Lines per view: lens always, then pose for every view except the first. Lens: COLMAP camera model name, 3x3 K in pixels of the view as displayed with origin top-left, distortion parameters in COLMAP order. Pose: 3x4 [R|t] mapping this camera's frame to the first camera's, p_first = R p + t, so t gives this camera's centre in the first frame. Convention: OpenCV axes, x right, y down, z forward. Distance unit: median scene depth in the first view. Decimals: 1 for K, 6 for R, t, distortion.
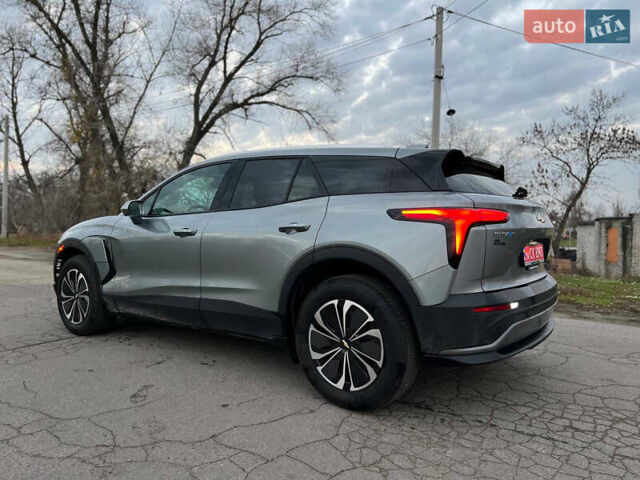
lens RADIAL K [[468.1, 0, 331.7], [0, 468.1, 236.3], [0, 0, 1]] dist [0.084003, -0.161708]
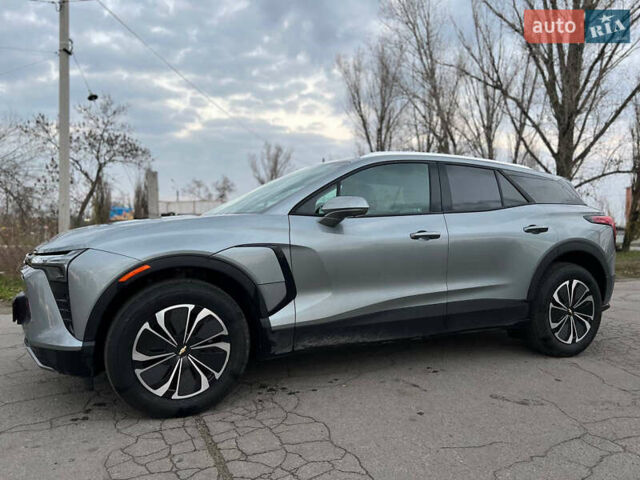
lens RADIAL K [[444.5, 0, 331.7], [0, 444.5, 238.8], [0, 0, 1]] dist [0.026593, -0.000684]
pose [[0.516642, -0.029130, 0.855706, -0.839085], [0.016874, 0.999573, 0.023840, -0.018413], [-0.856035, 0.002122, 0.516914, 0.518150]]
